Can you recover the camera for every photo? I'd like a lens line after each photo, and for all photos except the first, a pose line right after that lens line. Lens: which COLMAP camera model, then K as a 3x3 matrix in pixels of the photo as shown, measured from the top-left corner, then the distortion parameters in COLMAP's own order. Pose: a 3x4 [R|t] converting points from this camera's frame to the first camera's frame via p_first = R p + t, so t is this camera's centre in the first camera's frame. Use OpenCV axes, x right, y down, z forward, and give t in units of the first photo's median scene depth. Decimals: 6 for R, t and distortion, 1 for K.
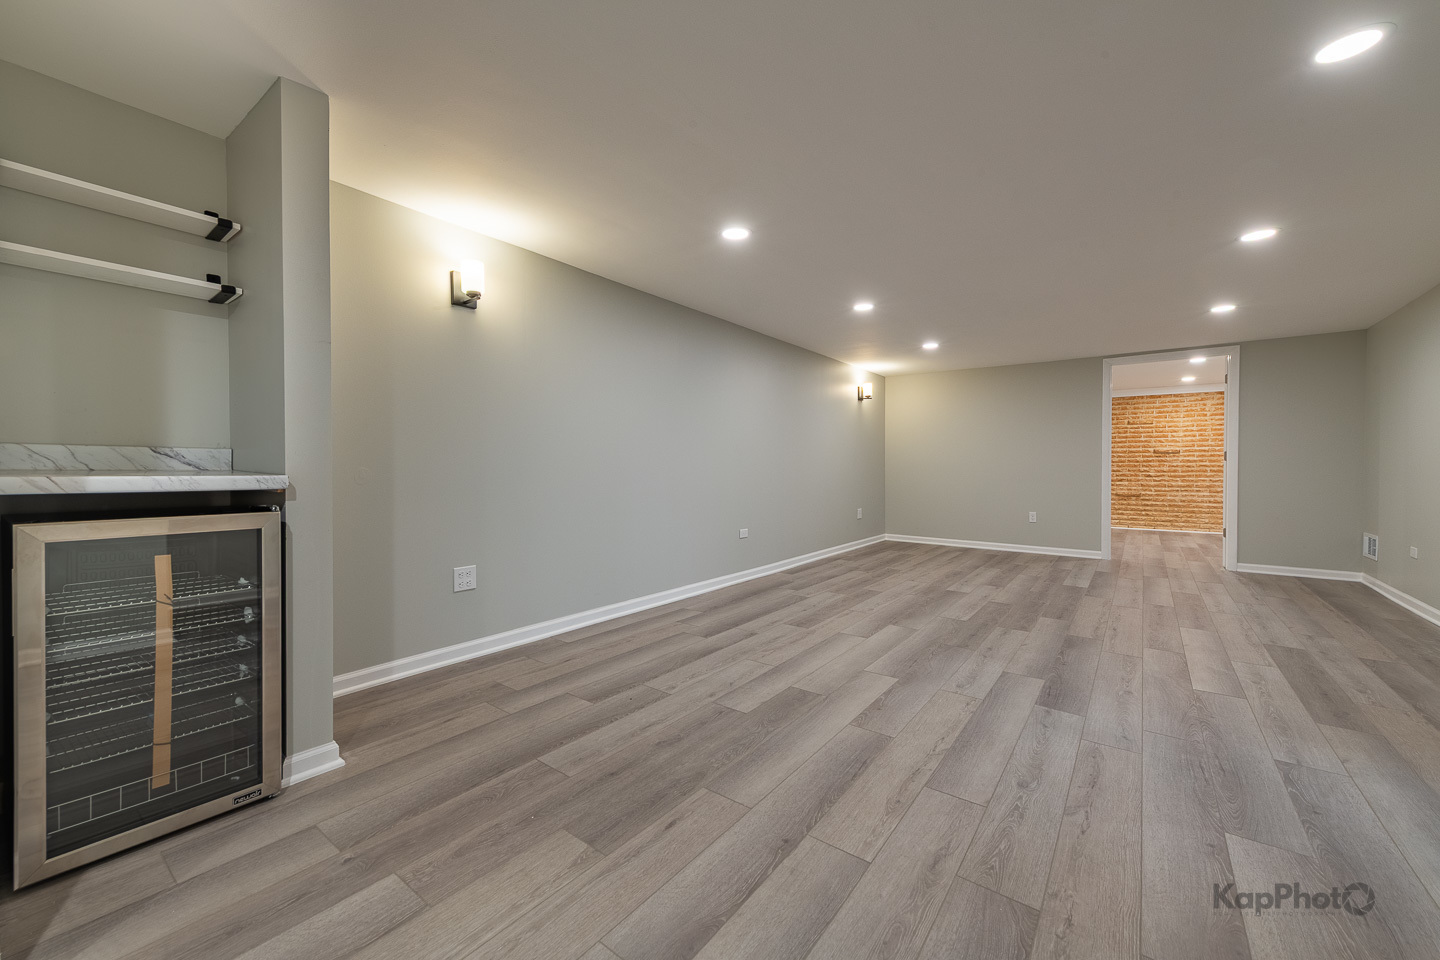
lens RADIAL K [[586.5, 0, 718.3], [0, 586.5, 460.5], [0, 0, 1]] dist [0.014772, -0.005136]
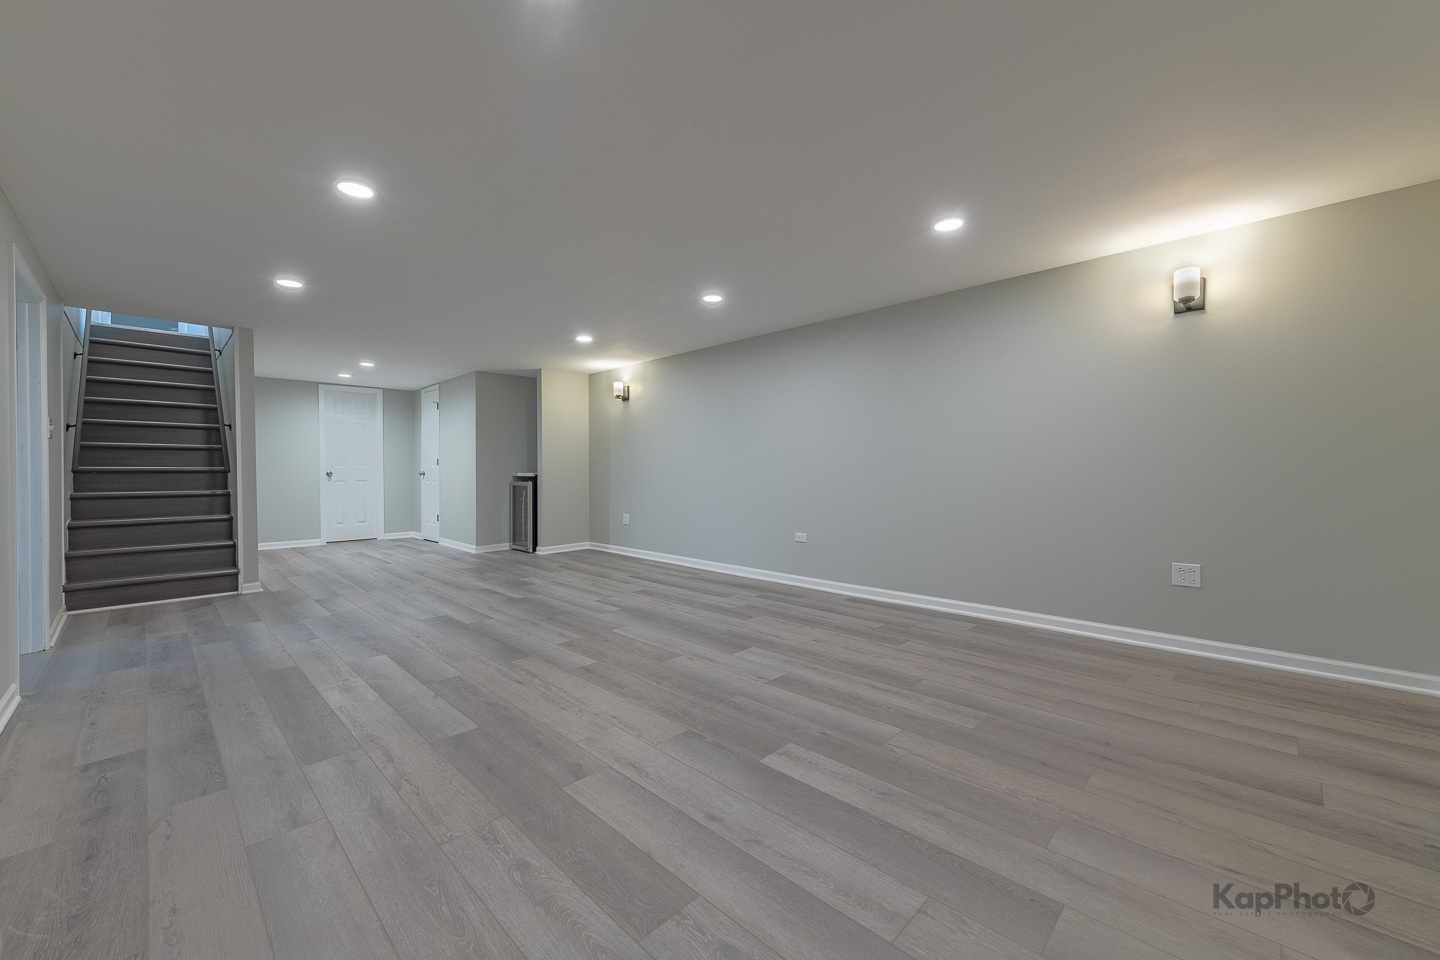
lens RADIAL K [[586.5, 0, 718.3], [0, 586.5, 460.5], [0, 0, 1]] dist [0.014772, -0.005136]
pose [[-0.177504, -0.016975, -0.983974, 1.826503], [0.014145, 0.999704, -0.019797, 0.024420], [0.984018, -0.017432, -0.177212, 1.843241]]
